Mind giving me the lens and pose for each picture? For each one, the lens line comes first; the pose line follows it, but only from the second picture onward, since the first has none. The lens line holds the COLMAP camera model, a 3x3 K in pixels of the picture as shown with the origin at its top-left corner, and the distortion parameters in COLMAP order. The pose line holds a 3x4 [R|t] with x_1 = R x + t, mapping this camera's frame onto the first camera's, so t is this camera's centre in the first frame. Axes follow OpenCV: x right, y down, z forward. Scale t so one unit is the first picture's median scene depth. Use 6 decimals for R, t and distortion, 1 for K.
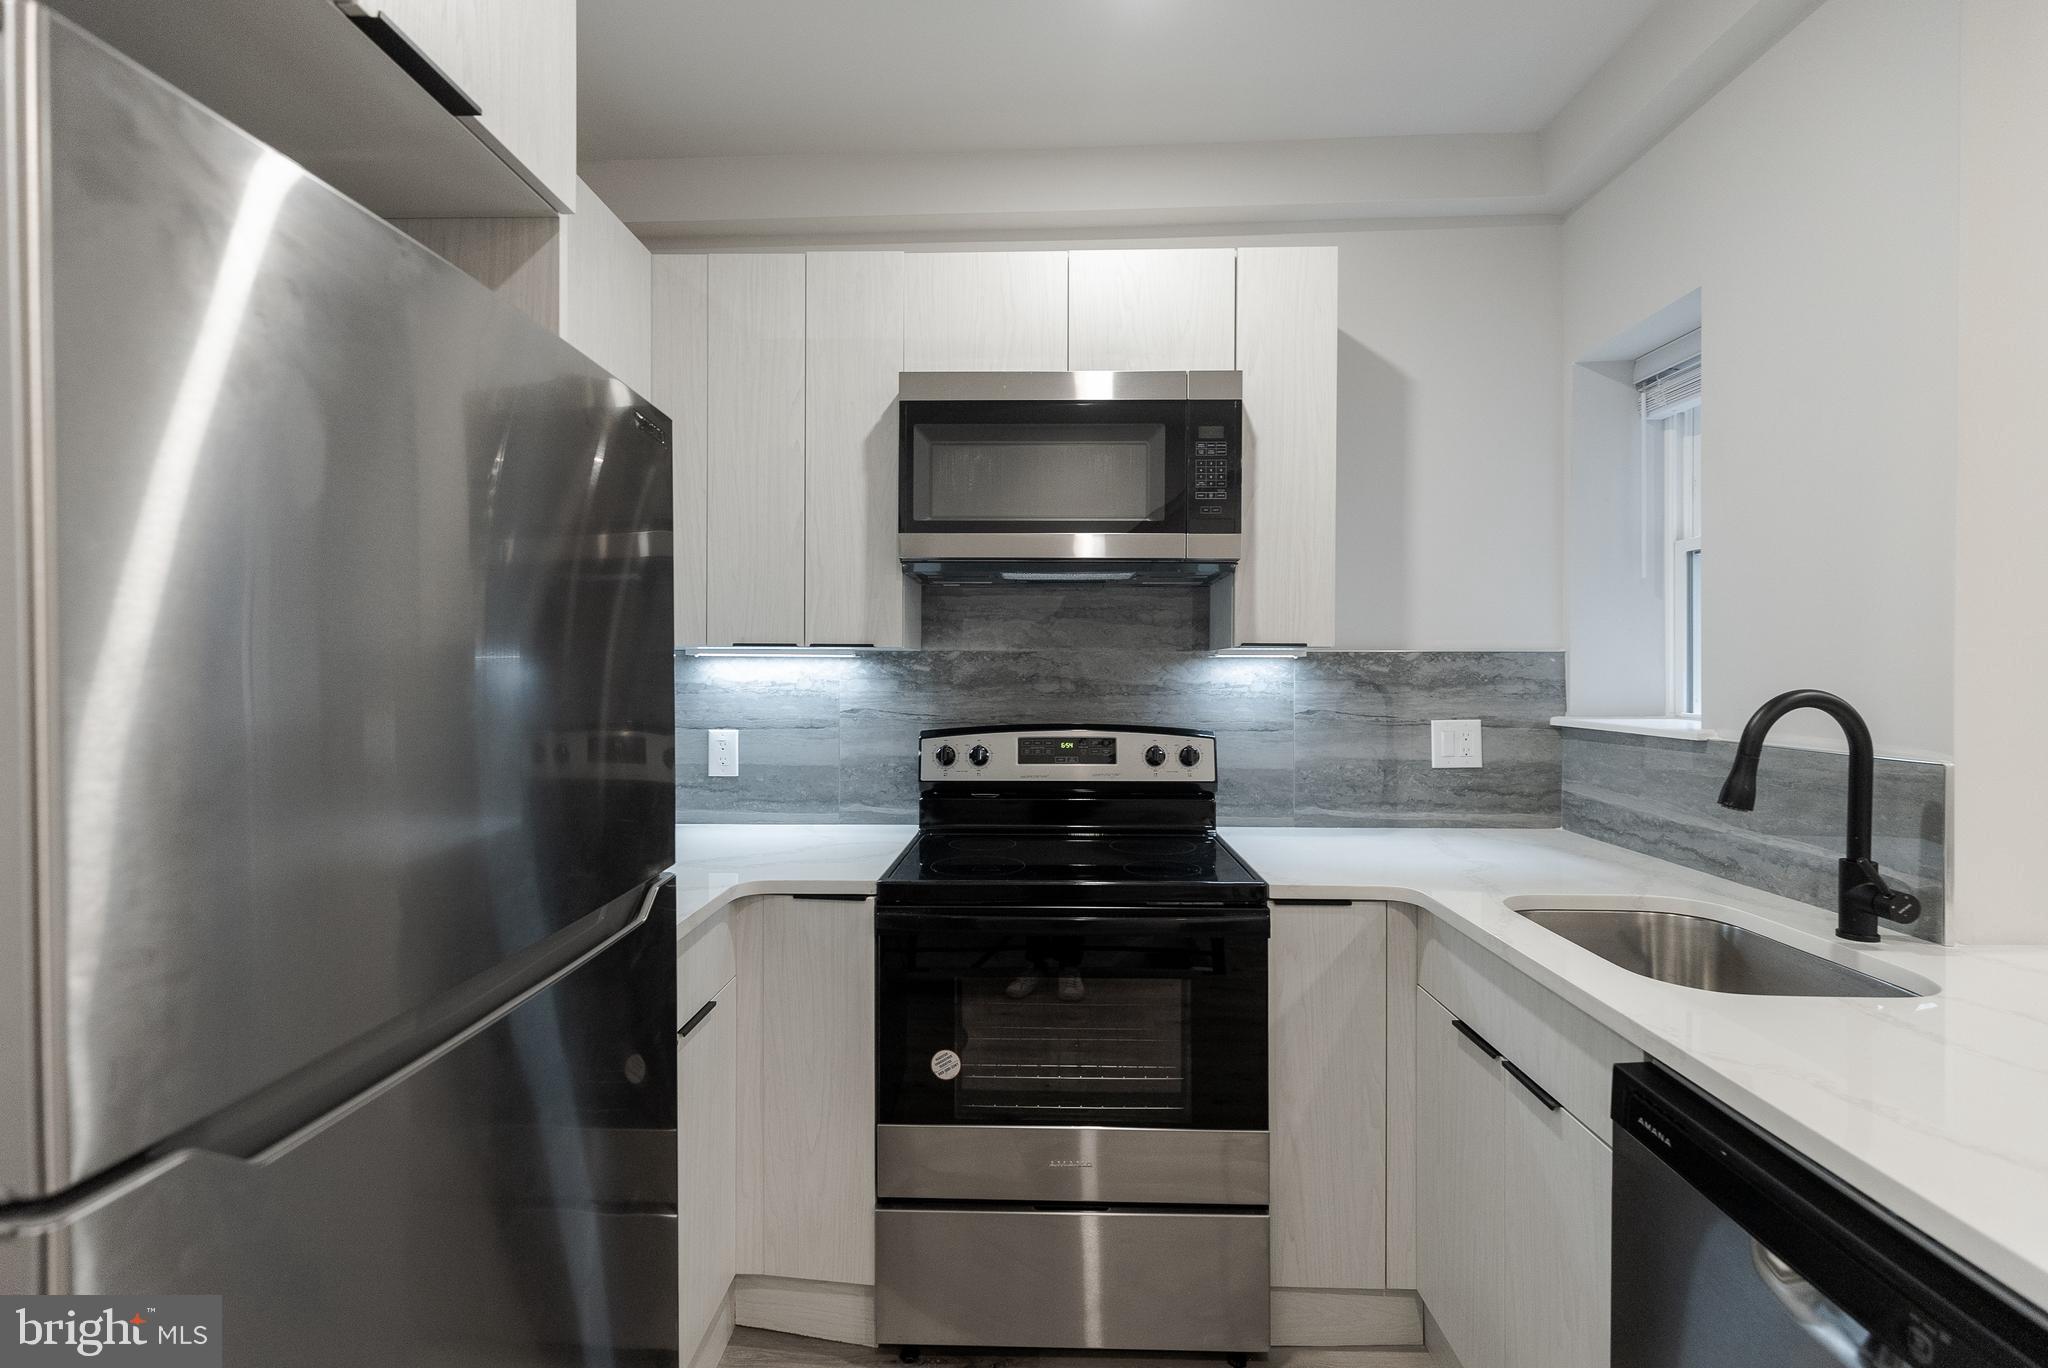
lens RADIAL K [[922.4, 0, 1030.1], [0, 922.4, 676.1], [0, 0, 1]] dist [0.000826, -0.000859]
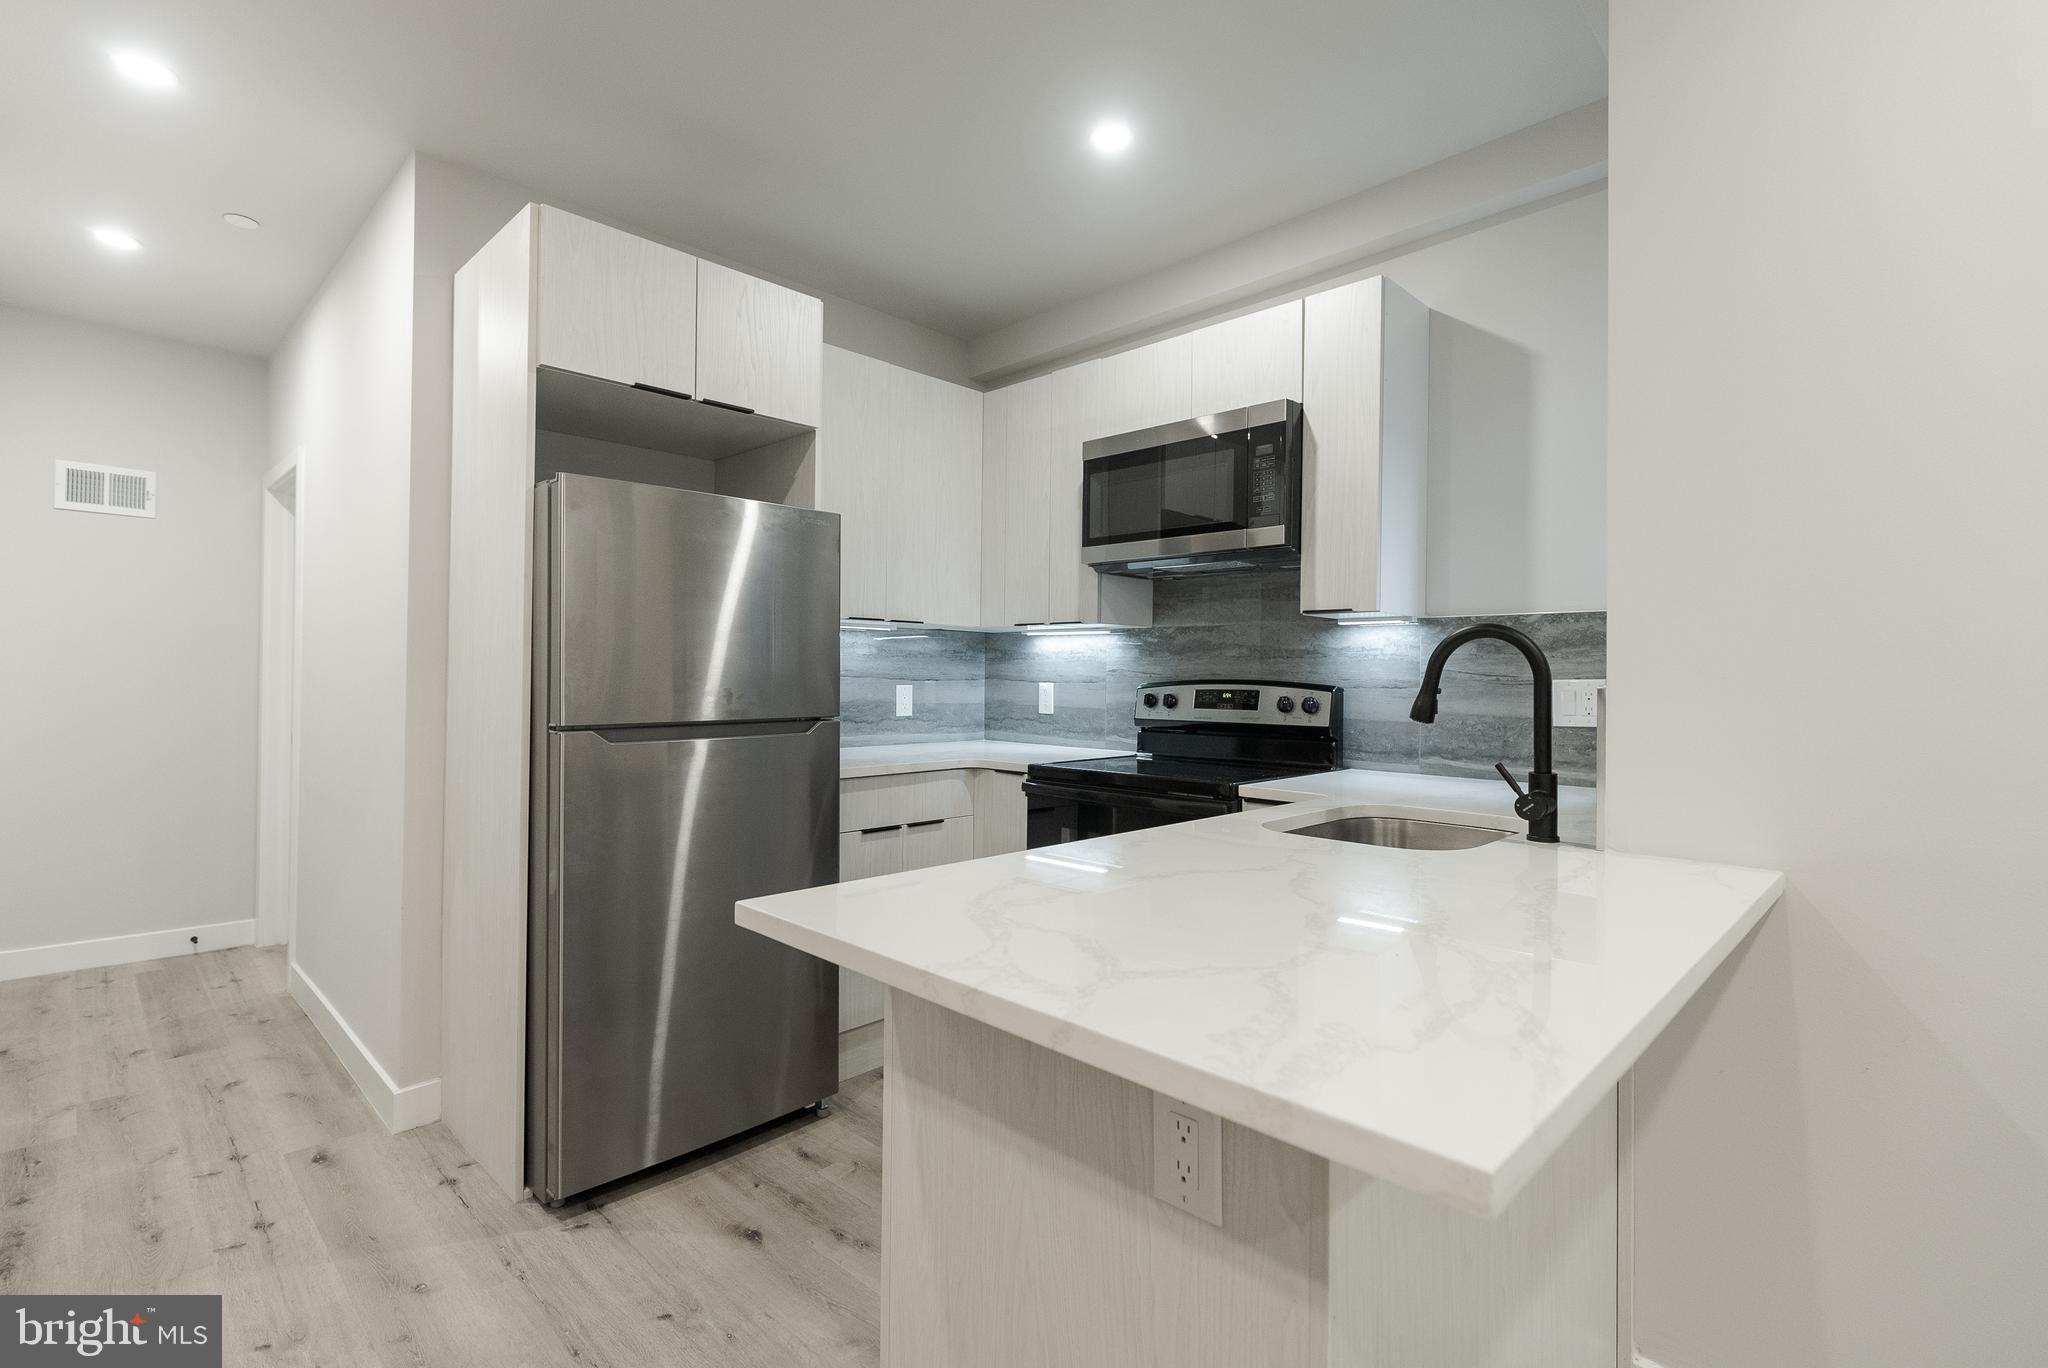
lens RADIAL K [[922.4, 0, 1032.9], [0, 922.4, 680.4], [0, 0, 1]] dist [0.000826, -0.000859]
pose [[0.738743, 0.008646, -0.673932, 0.721854], [-0.011873, 0.999929, -0.000186, 0.057178], [0.673883, 0.008139, 0.738794, -0.157285]]
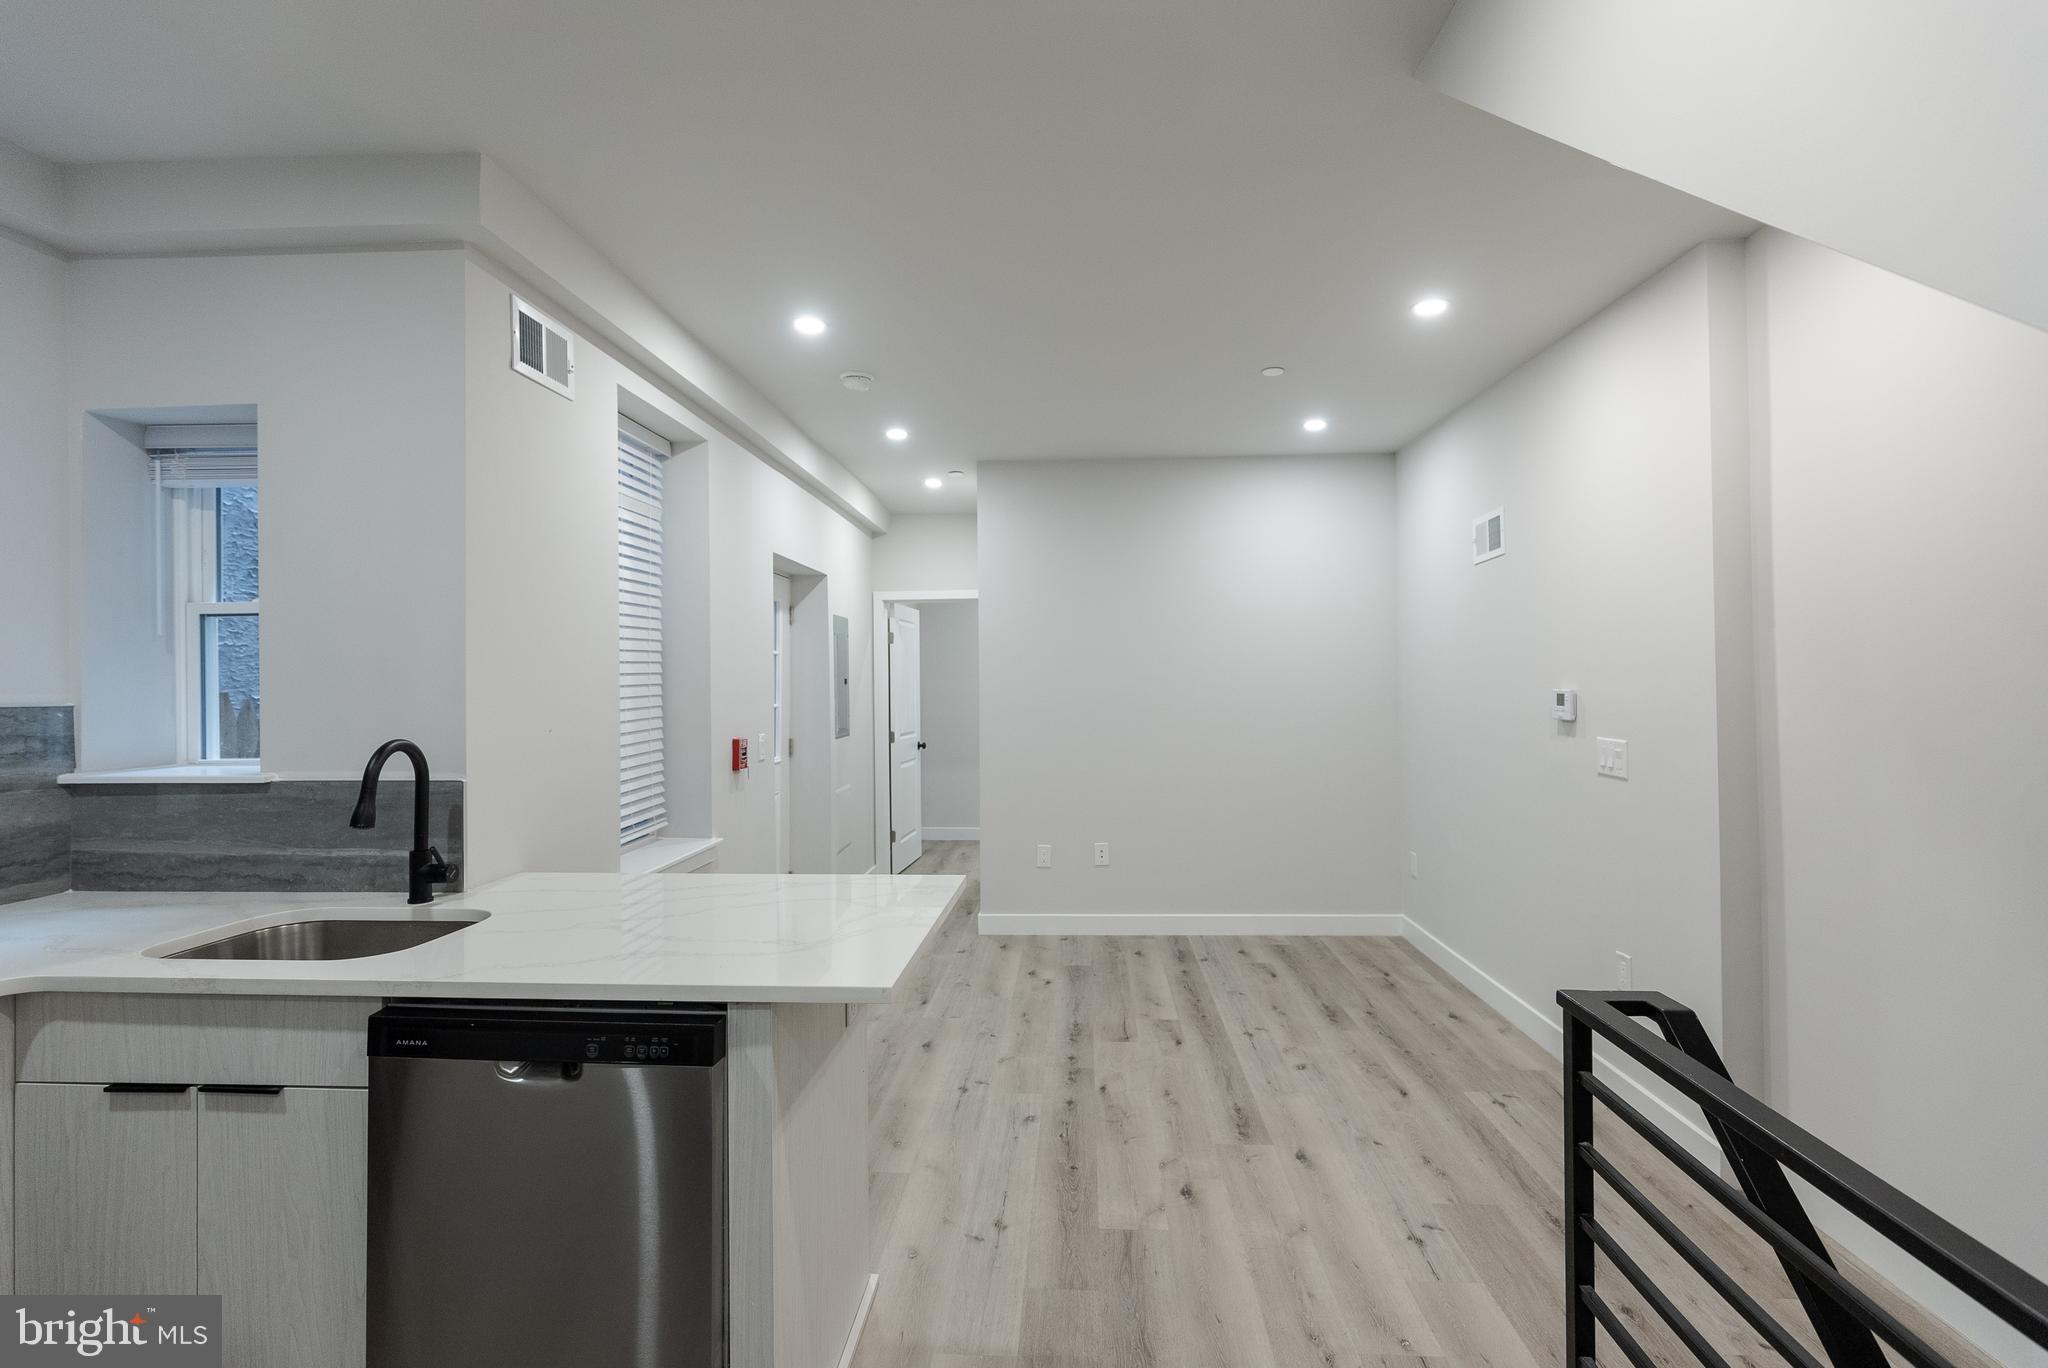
lens RADIAL K [[922.4, 0, 1034.2], [0, 922.4, 681.7], [0, 0, 1]] dist [0.000826, -0.000859]
pose [[0.029177, 0.003831, 0.999567, -0.357448], [0.014545, 0.999885, -0.004256, -0.033562], [-0.999468, 0.014663, 0.029118, -0.030905]]
